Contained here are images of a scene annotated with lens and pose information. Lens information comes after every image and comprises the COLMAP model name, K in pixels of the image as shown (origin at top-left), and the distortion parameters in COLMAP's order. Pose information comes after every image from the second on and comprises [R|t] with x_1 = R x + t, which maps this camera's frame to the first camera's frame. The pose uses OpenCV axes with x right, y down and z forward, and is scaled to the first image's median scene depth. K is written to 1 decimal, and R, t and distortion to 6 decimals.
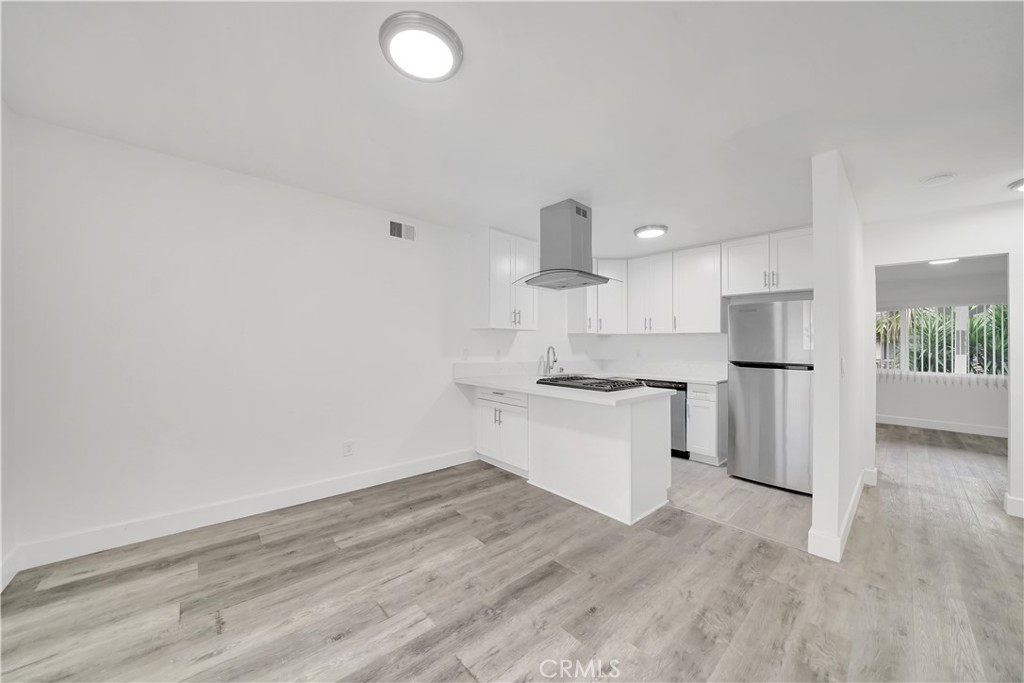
lens RADIAL K [[359.0, 0, 503.7], [0, 359.0, 329.9], [0, 0, 1]] dist [-0.021730, -0.000083]
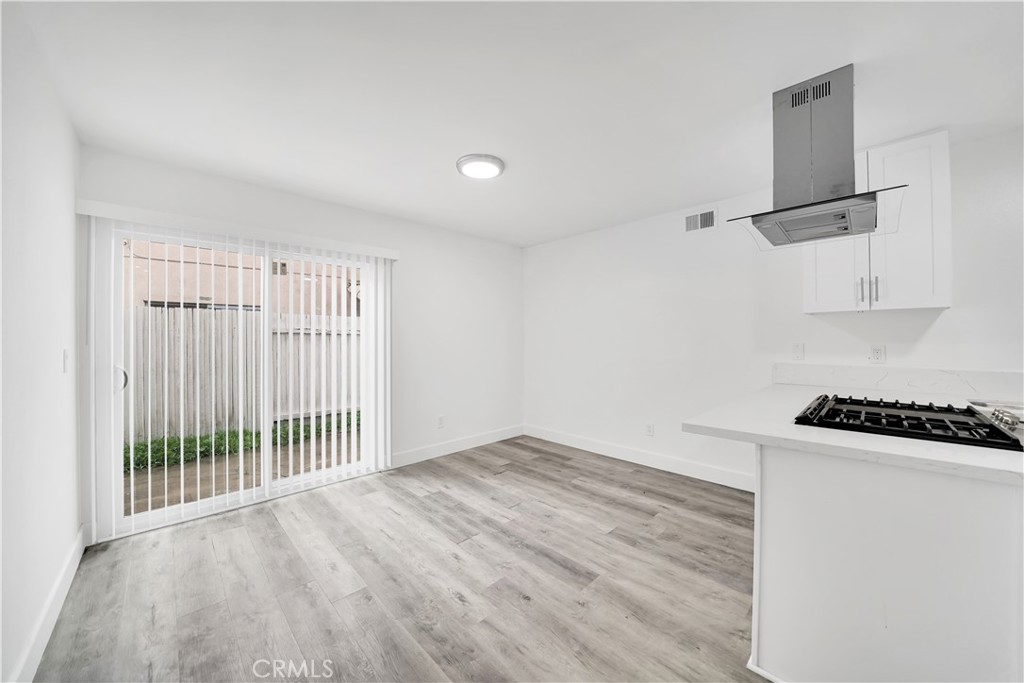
lens RADIAL K [[359.0, 0, 525.3], [0, 359.0, 322.8], [0, 0, 1]] dist [-0.021730, -0.000083]
pose [[0.075232, -0.058739, -0.995435, 0.720560], [0.046672, 0.997377, -0.055326, 0.030492], [0.996073, -0.042296, 0.077776, 0.519298]]
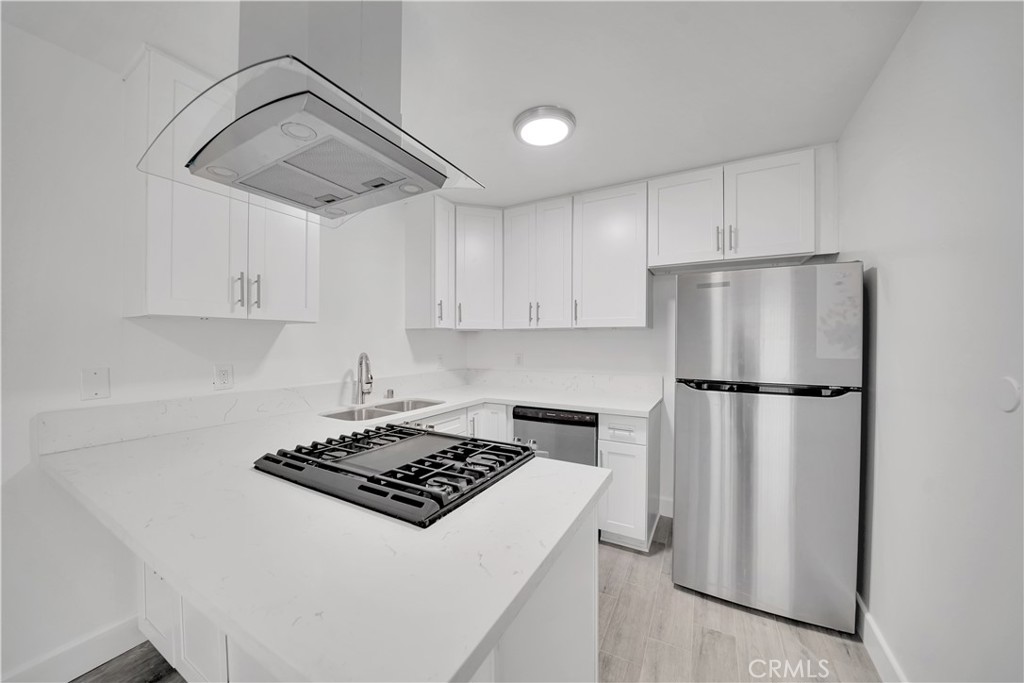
lens RADIAL K [[359.0, 0, 508.6], [0, 359.0, 343.8], [0, 0, 1]] dist [-0.021730, -0.000083]
pose [[0.944101, -0.015415, 0.329295, 0.239447], [-0.001328, 0.998720, 0.050558, 0.008257], [-0.329653, -0.048169, 0.942872, 0.654277]]
